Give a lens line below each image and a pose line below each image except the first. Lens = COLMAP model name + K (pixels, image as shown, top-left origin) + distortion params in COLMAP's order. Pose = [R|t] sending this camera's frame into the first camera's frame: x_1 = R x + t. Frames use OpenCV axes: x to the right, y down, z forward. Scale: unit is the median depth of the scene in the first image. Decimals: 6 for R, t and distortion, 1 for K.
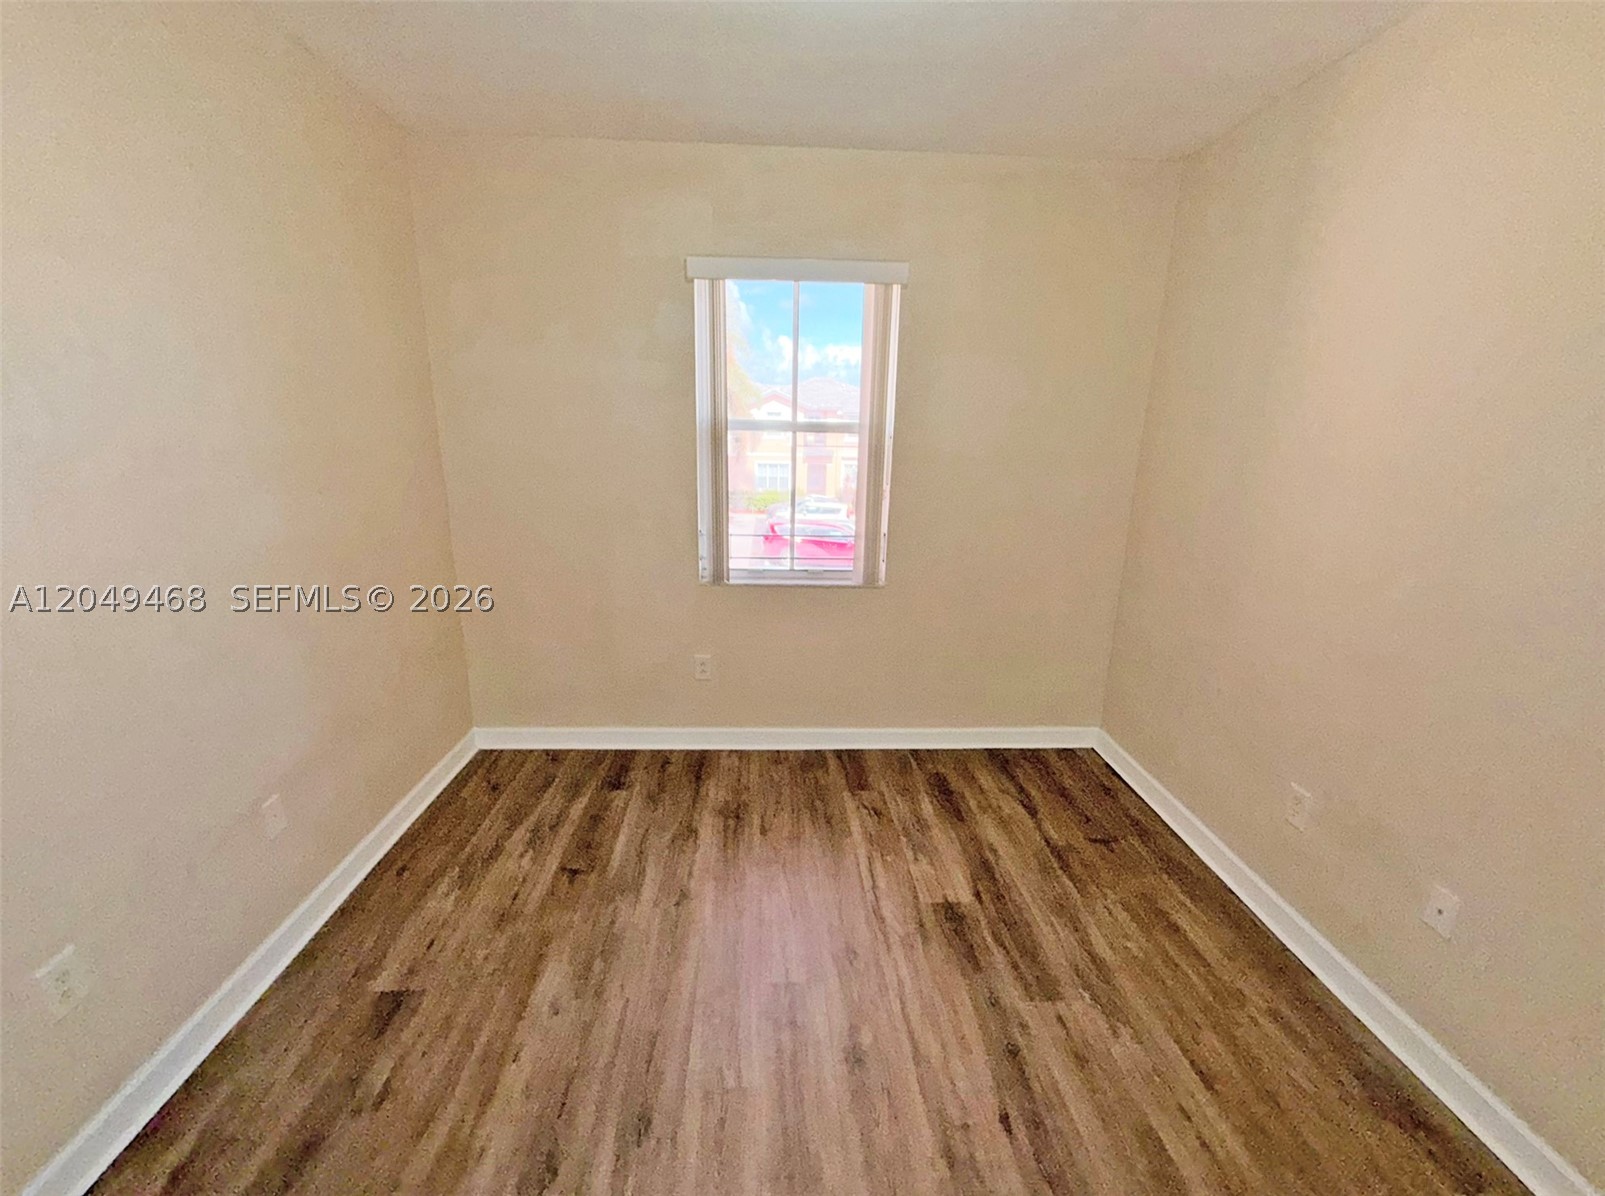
lens RADIAL K [[635.9, 0, 792.2], [0, 635.9, 595.2], [0, 0, 1]] dist [0.000482, -0.000211]
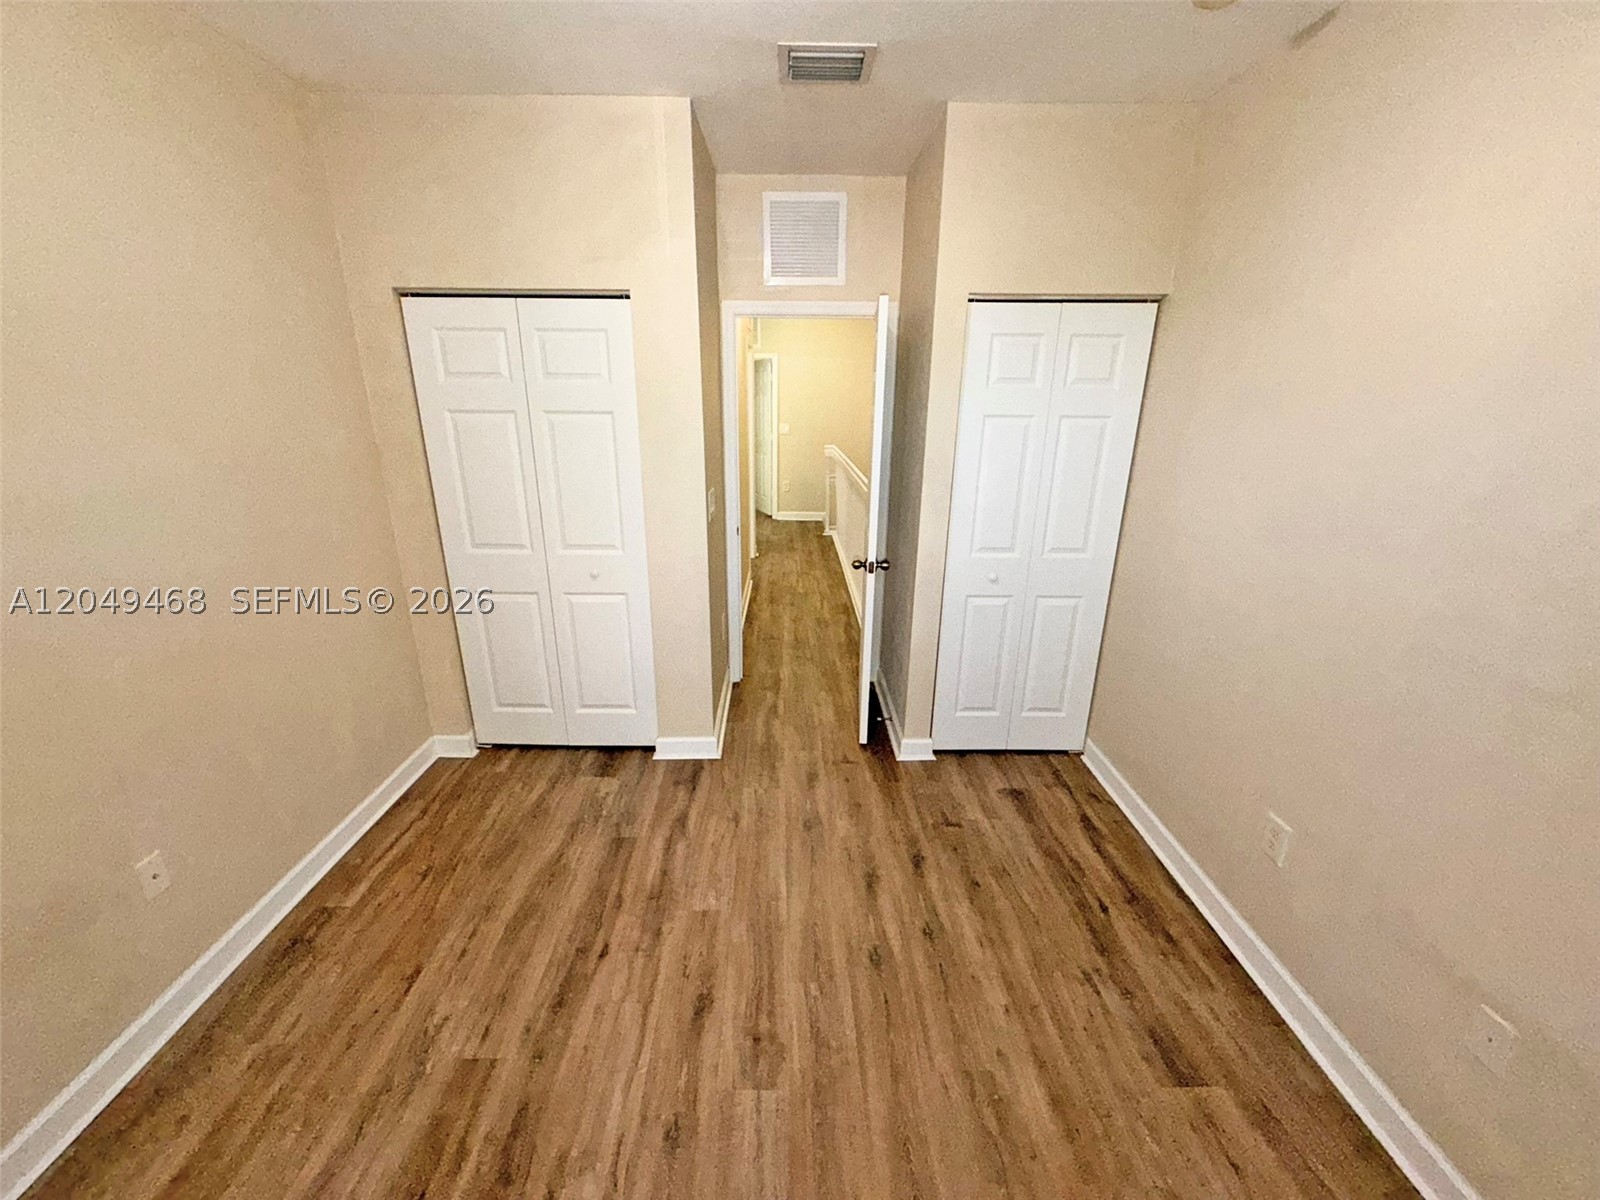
lens RADIAL K [[633.9, 0, 789.7], [0, 633.9, 597.2], [0, 0, 1]] dist [0.000482, -0.000211]
pose [[-0.998928, -0.038397, 0.025862, -0.053034], [-0.017703, 0.833018, 0.552963, -0.483811], [-0.042776, 0.551913, -0.832804, 1.525076]]
